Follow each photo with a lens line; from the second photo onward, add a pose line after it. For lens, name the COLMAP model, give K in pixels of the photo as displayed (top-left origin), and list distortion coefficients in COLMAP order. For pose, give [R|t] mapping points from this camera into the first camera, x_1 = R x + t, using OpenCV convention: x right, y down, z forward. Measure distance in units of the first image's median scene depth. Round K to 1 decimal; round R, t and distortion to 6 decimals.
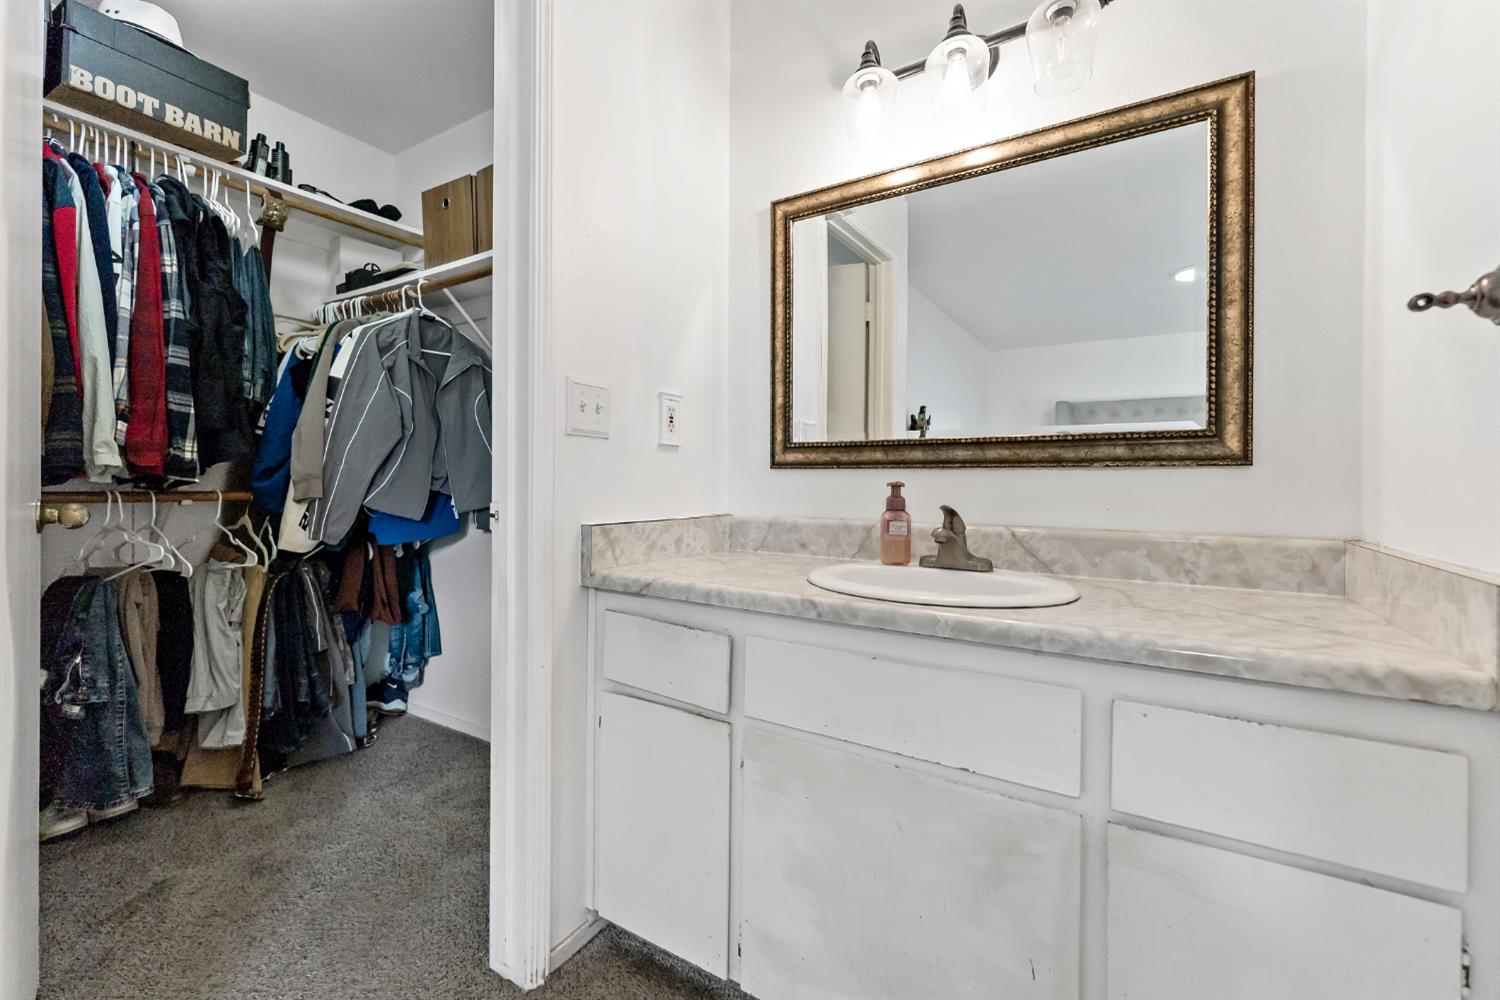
lens RADIAL K [[612.7, 0, 753.9], [0, 612.7, 475.9], [0, 0, 1]] dist [-0.001286, 0.000912]
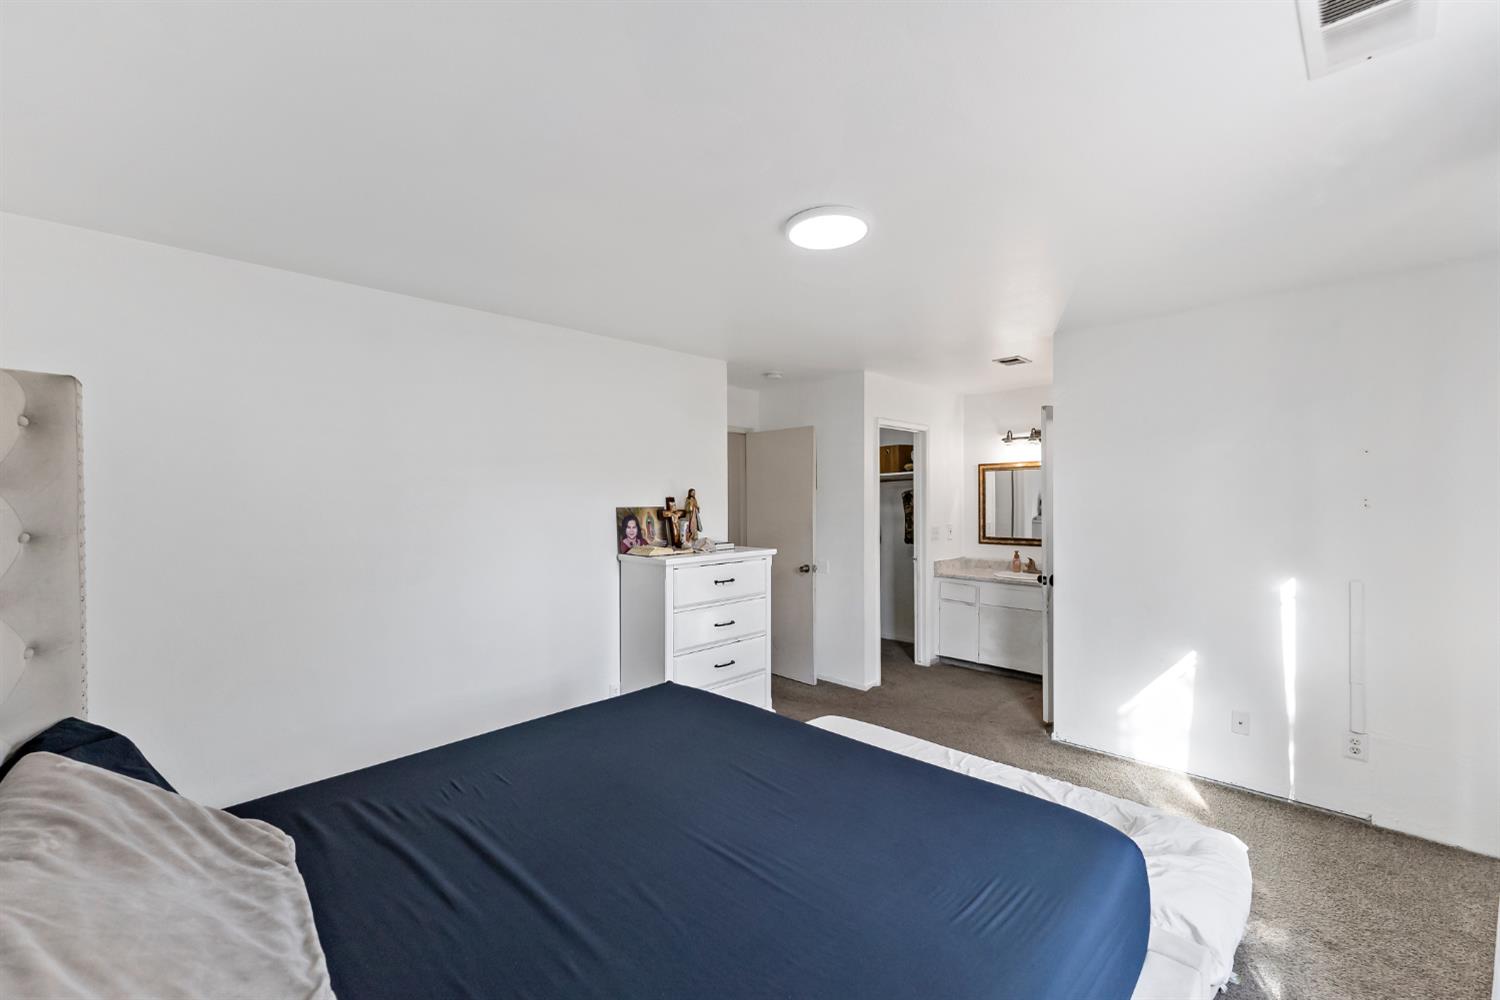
lens RADIAL K [[612.7, 0, 772.7], [0, 612.7, 510.2], [0, 0, 1]] dist [-0.001286, 0.000912]
pose [[0.977243, -0.010165, -0.211879, -0.475440], [0.014246, 0.999741, 0.017743, -0.356302], [0.211643, -0.020357, 0.977135, -3.285373]]
